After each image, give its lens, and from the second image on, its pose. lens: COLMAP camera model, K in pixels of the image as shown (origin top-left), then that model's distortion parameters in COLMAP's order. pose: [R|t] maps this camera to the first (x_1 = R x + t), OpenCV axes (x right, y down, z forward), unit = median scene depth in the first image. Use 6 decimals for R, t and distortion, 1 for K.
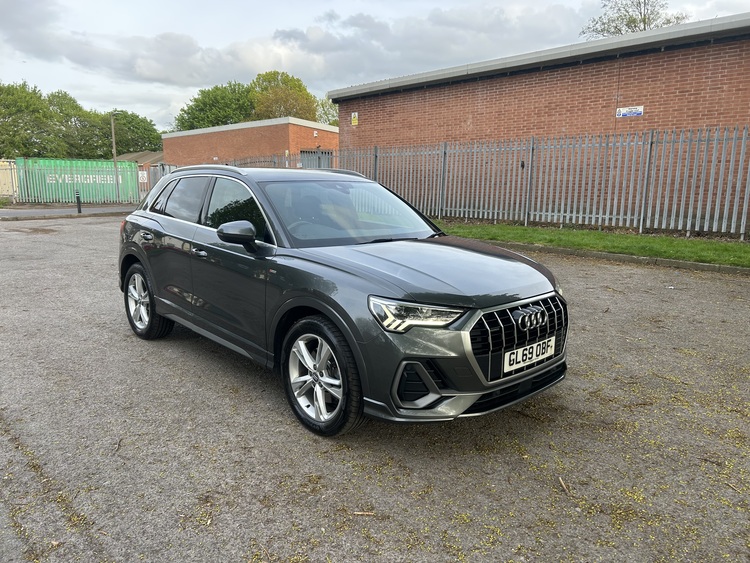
lens RADIAL K [[573.4, 0, 368.3], [0, 573.4, 279.9], [0, 0, 1]] dist [0.032546, -0.025708]
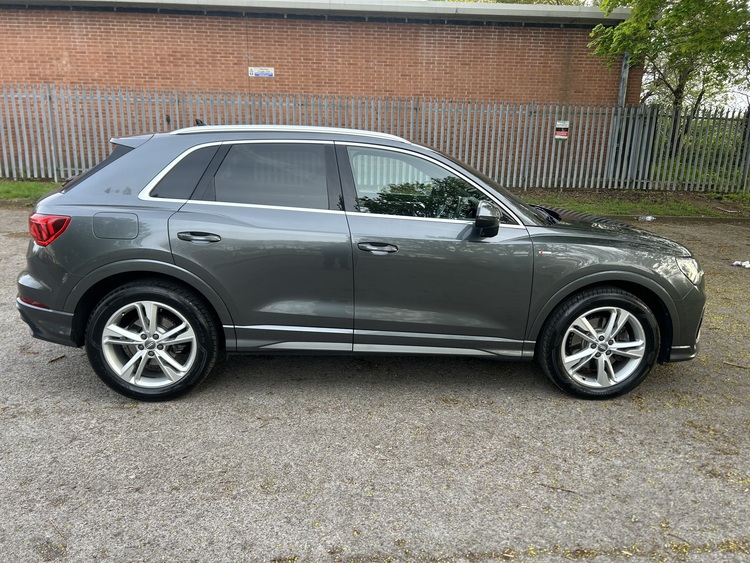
lens RADIAL K [[573.4, 0, 380.6], [0, 573.4, 283.1], [0, 0, 1]] dist [0.032546, -0.025708]
pose [[0.618923, -0.182516, 0.763952, -1.080471], [0.115780, 0.983202, 0.141097, -0.134000], [-0.776872, 0.001122, 0.629658, 0.635823]]
